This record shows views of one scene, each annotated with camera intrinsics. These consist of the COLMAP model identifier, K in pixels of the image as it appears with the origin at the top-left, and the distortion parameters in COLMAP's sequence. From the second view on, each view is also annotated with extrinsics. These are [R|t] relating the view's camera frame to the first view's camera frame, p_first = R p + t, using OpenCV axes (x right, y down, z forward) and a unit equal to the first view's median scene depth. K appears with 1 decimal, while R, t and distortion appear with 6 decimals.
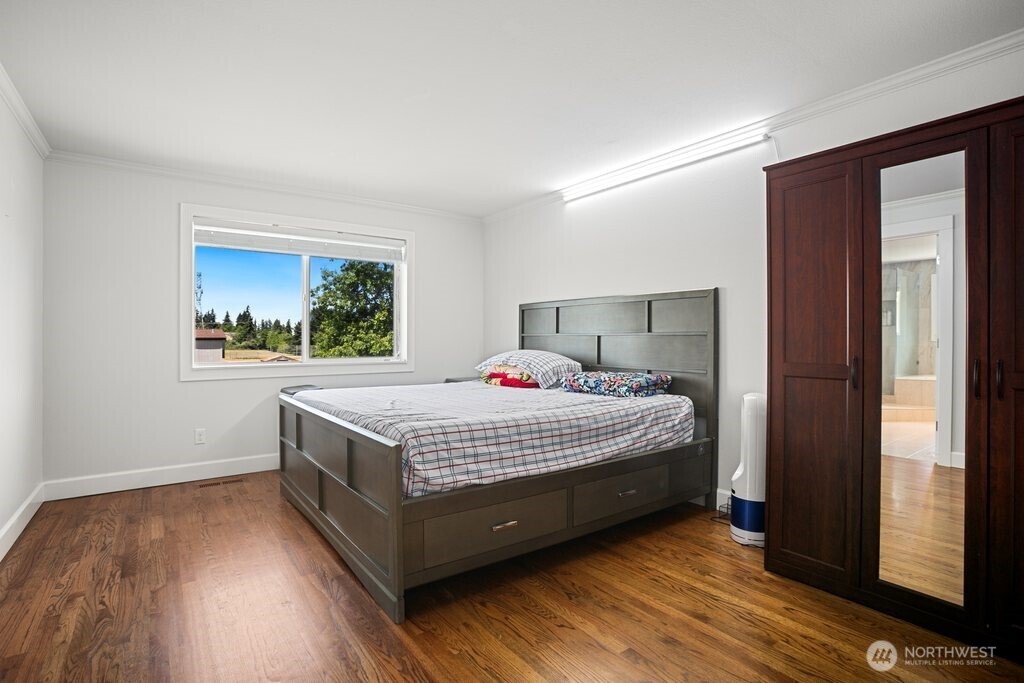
lens RADIAL K [[497.5, 0, 509.3], [0, 497.5, 340.4], [0, 0, 1]] dist [-0.049591, 0.015703]
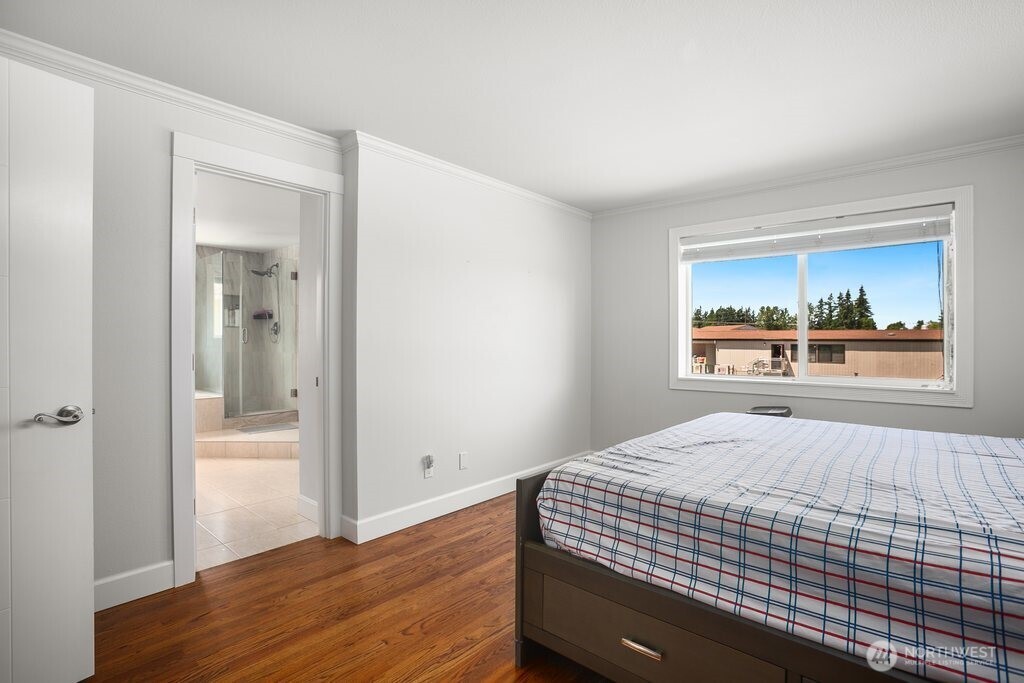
lens RADIAL K [[497.5, 0, 505.3], [0, 497.5, 340.1], [0, 0, 1]] dist [-0.049591, 0.015703]
pose [[0.218743, 0.002481, -0.975779, 0.579708], [-0.004689, 0.999988, 0.001491, -0.047500], [0.975771, 0.004250, 0.218752, 0.641546]]
